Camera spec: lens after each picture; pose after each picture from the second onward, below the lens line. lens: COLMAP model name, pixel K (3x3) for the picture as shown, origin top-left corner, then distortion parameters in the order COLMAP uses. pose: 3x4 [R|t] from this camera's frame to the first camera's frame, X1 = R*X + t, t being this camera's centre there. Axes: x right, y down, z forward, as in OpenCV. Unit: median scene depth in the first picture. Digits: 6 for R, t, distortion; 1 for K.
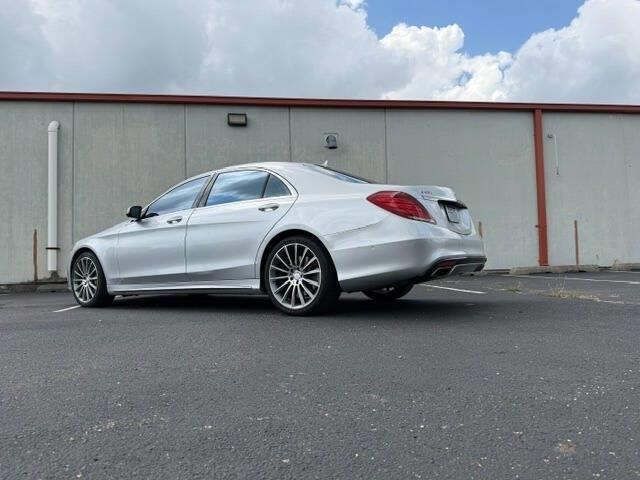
lens RADIAL K [[453.9, 0, 318.0], [0, 453.9, 238.7], [0, 0, 1]] dist [0.045169, -0.050113]
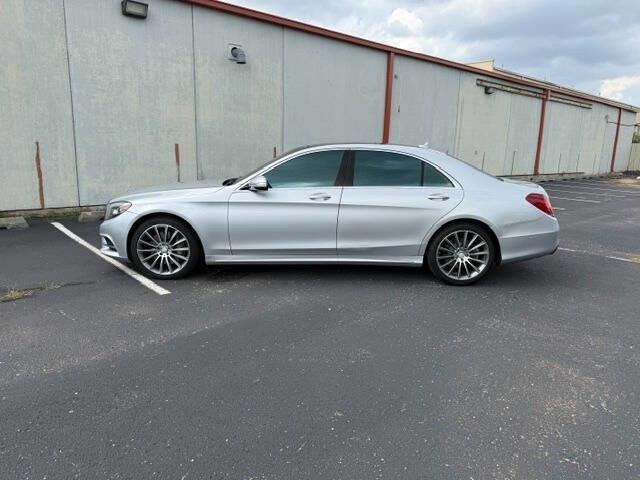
lens RADIAL K [[453.9, 0, 320.5], [0, 453.9, 242.1], [0, 0, 1]] dist [0.045169, -0.050113]
pose [[0.826824, -0.067500, 0.558395, -1.024556], [-0.079428, 0.968812, 0.234721, -0.208875], [-0.556824, -0.238425, 0.795676, 0.197990]]
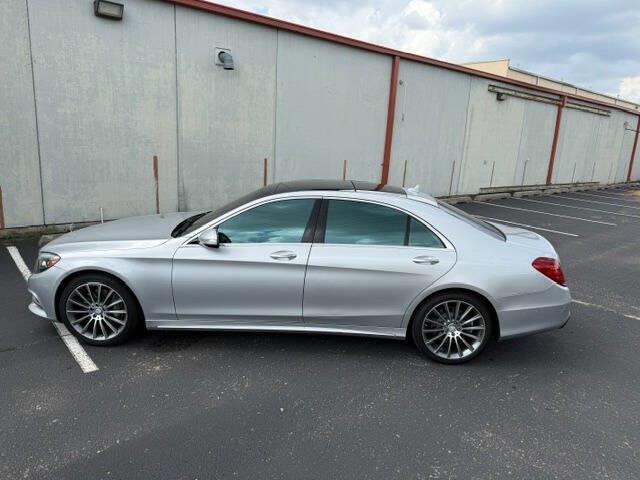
lens RADIAL K [[453.9, 0, 320.2], [0, 453.9, 243.1], [0, 0, 1]] dist [0.045169, -0.050113]
pose [[0.838936, -0.053022, 0.541641, -0.824771], [-0.104043, 0.961261, 0.255249, -0.330428], [-0.534193, -0.270492, 0.800920, 0.341962]]
